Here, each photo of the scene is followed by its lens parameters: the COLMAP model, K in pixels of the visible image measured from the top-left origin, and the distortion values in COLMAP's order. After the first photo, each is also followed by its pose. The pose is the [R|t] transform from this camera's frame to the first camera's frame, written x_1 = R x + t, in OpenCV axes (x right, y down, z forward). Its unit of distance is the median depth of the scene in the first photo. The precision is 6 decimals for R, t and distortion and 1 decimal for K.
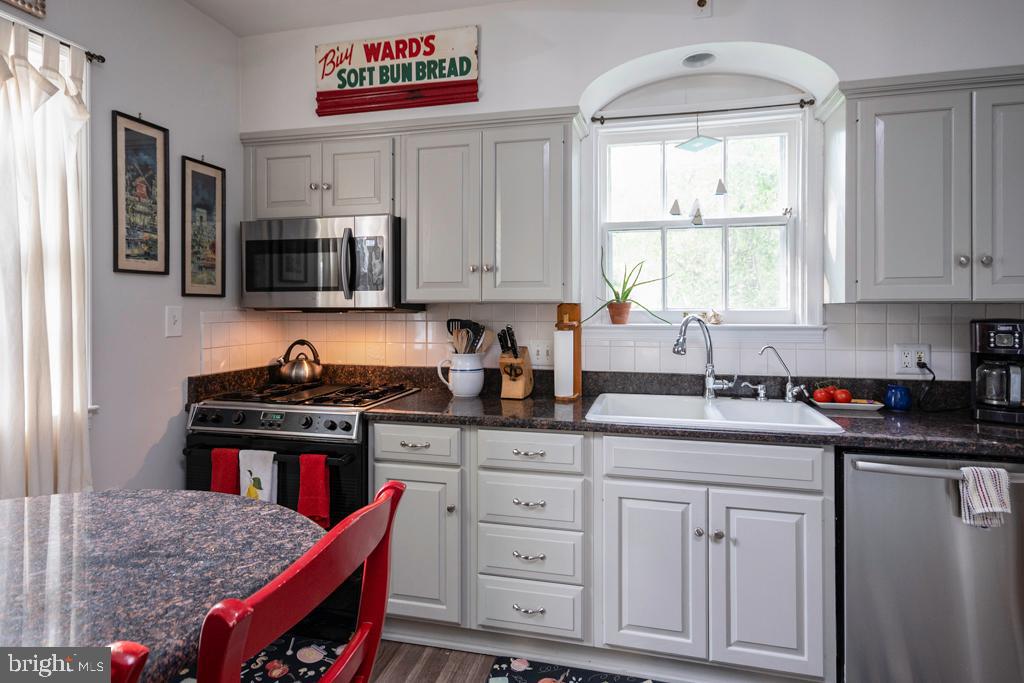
lens RADIAL K [[556.7, 0, 511.9], [0, 556.7, 304.1], [0, 0, 1]] dist [0.004650, 0.000972]
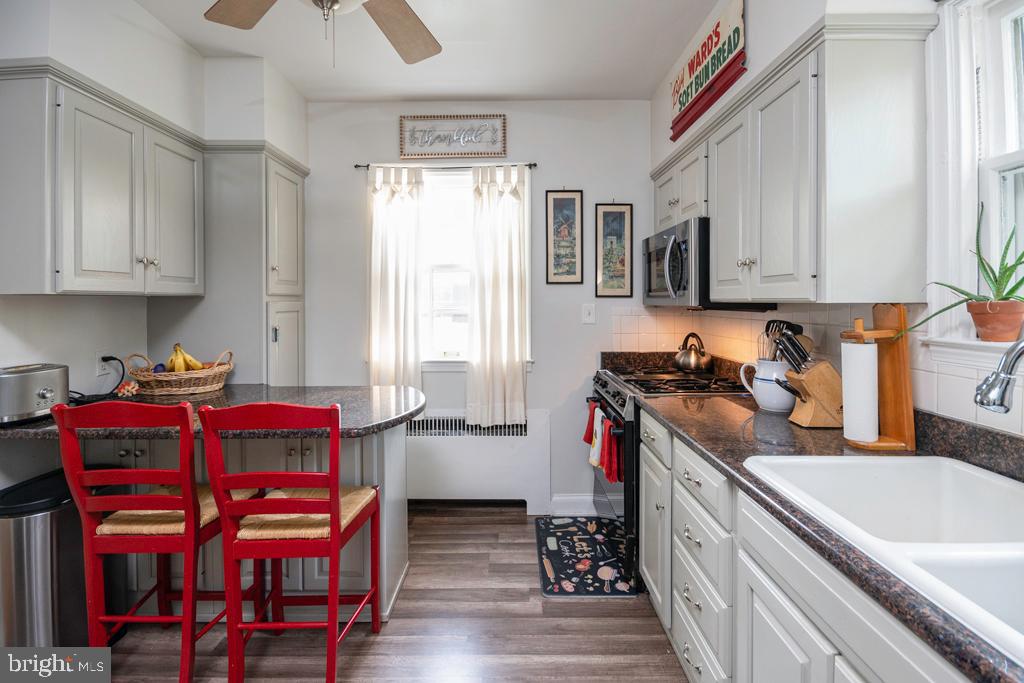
lens RADIAL K [[464.7, 0, 509.5], [0, 464.7, 302.7], [0, 0, 1]] dist [-0.000963, 0.000043]
pose [[0.237917, 0.003703, -0.971279, 0.573719], [0.004811, 0.999976, 0.004991, -0.006538], [0.971274, -0.005861, 0.237893, 0.479292]]
